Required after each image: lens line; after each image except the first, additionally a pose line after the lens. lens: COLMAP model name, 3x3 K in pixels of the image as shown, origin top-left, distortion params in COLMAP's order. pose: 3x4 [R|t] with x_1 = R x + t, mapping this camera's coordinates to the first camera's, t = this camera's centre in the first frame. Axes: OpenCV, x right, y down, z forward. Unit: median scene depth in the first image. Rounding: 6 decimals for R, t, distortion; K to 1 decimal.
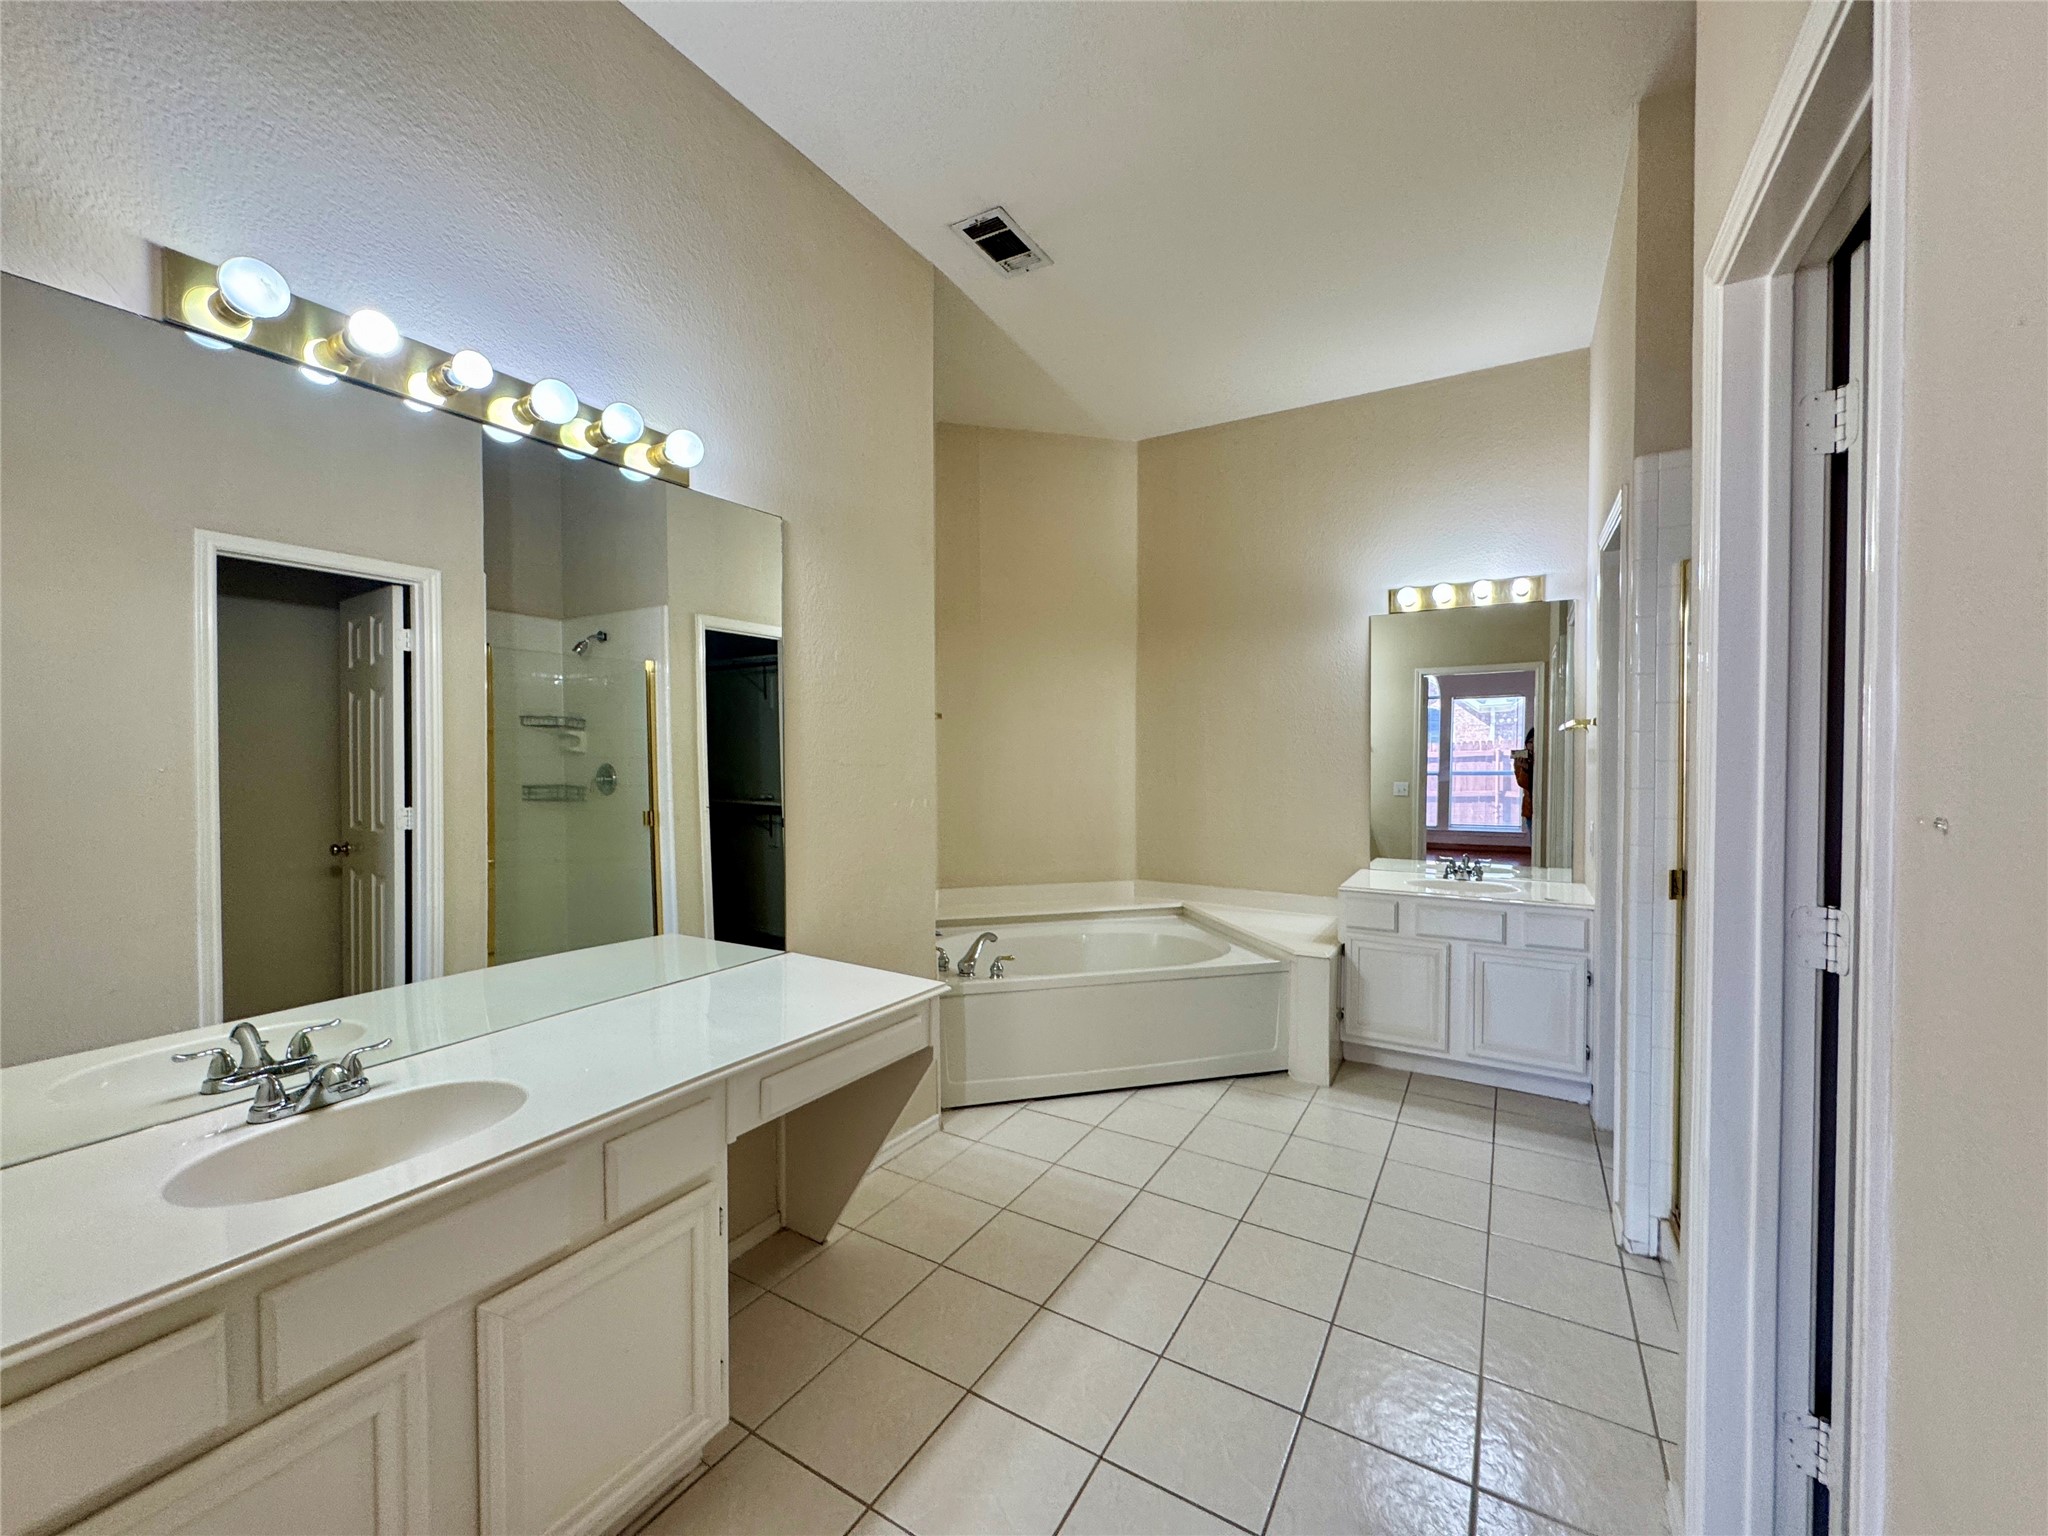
lens RADIAL K [[816.2, 0, 1023.5], [0, 816.2, 768.0], [0, 0, 1]] dist [-0.002059, 0.000323]
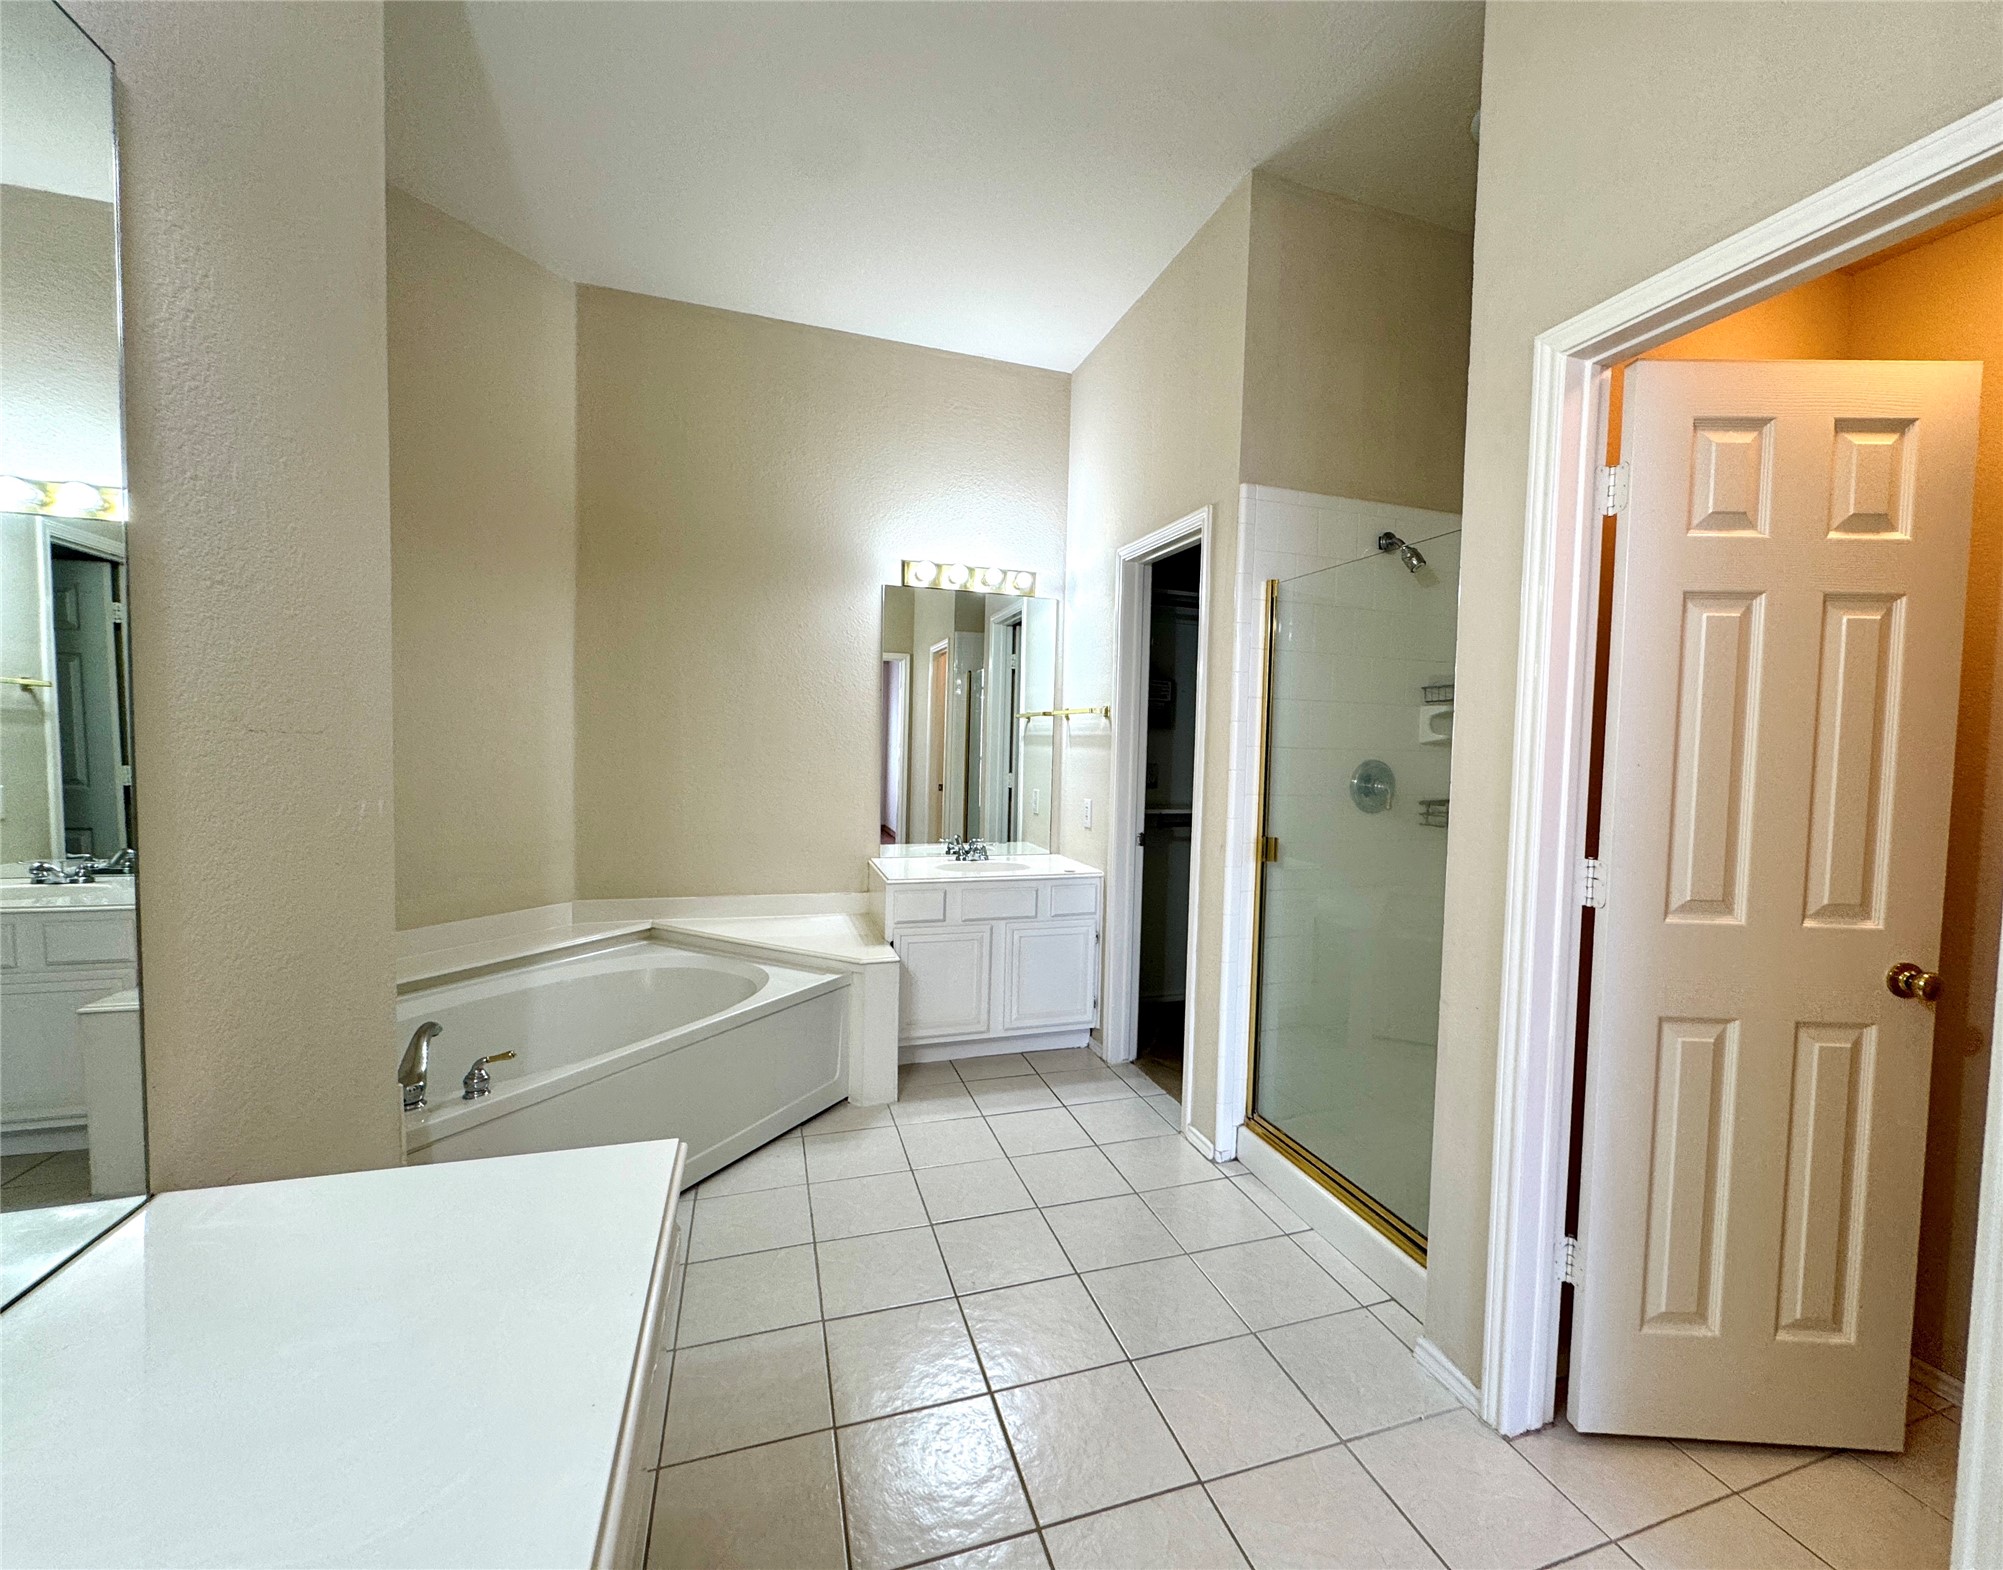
lens RADIAL K [[838.0, 0, 1013.5], [0, 838.0, 785.8], [0, 0, 1]] dist [-0.000974, -0.000055]
pose [[0.640570, -0.022349, 0.767574, -0.243316], [-0.011386, 0.999190, 0.038595, 0.003564], [-0.767815, -0.033463, 0.639797, 0.311651]]
